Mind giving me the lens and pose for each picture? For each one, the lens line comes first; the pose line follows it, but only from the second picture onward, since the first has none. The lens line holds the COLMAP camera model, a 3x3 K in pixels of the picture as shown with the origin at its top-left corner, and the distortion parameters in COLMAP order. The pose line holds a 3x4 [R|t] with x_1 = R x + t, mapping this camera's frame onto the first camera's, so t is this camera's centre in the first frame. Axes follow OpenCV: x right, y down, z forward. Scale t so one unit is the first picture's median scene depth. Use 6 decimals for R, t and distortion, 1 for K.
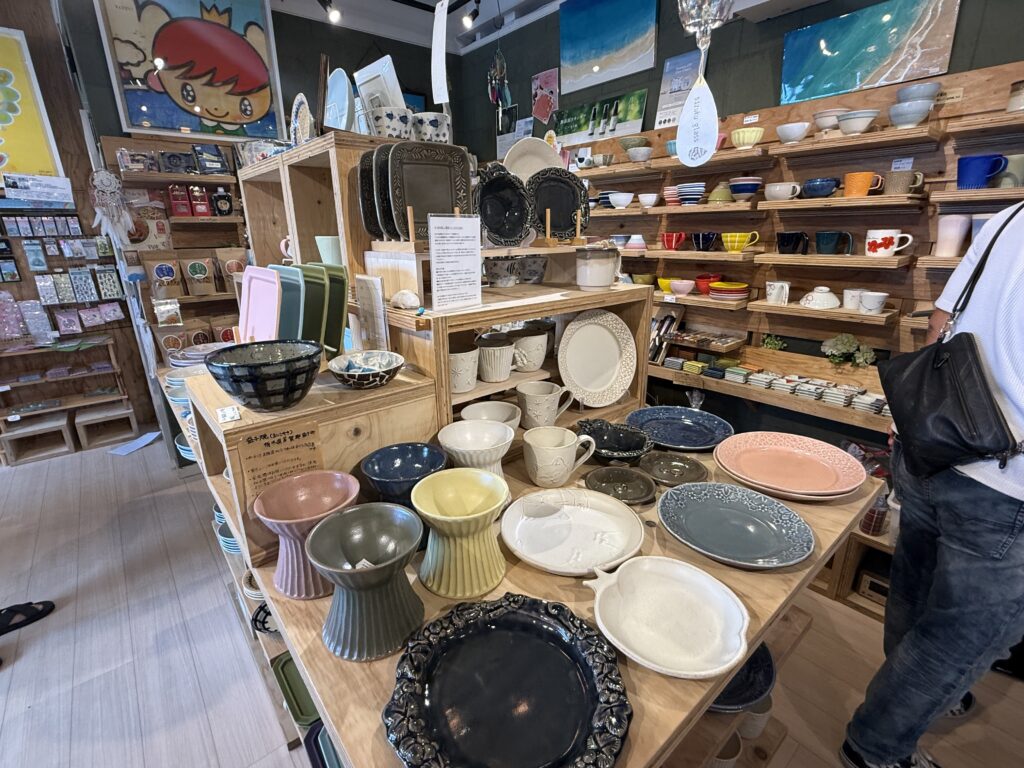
lens RADIAL K [[477.5, 0, 511.4], [0, 477.5, 382.7], [0, 0, 1]] dist [0.001093, -0.000344]
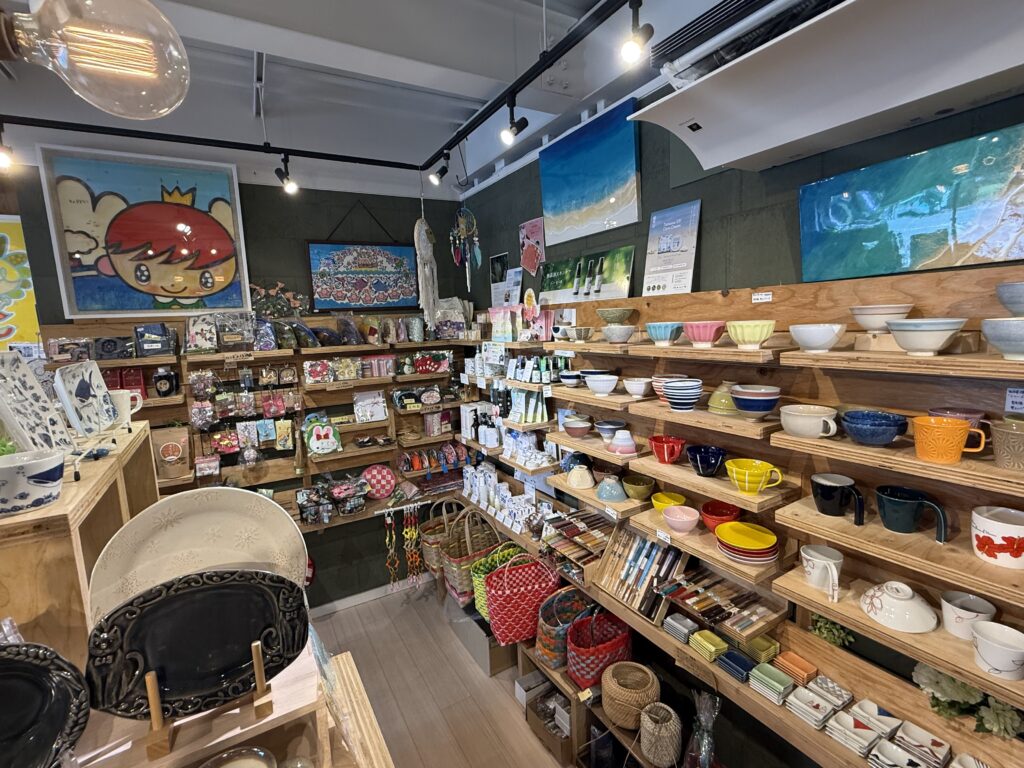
lens RADIAL K [[477.5, 0, 514.5], [0, 477.5, 383.3], [0, 0, 1]] dist [0.001093, -0.000344]
pose [[0.984827, -0.002754, -0.173520, 0.231297], [-0.026745, 0.985520, -0.167434, -0.261290], [0.171468, 0.169534, 0.970493, 0.249743]]
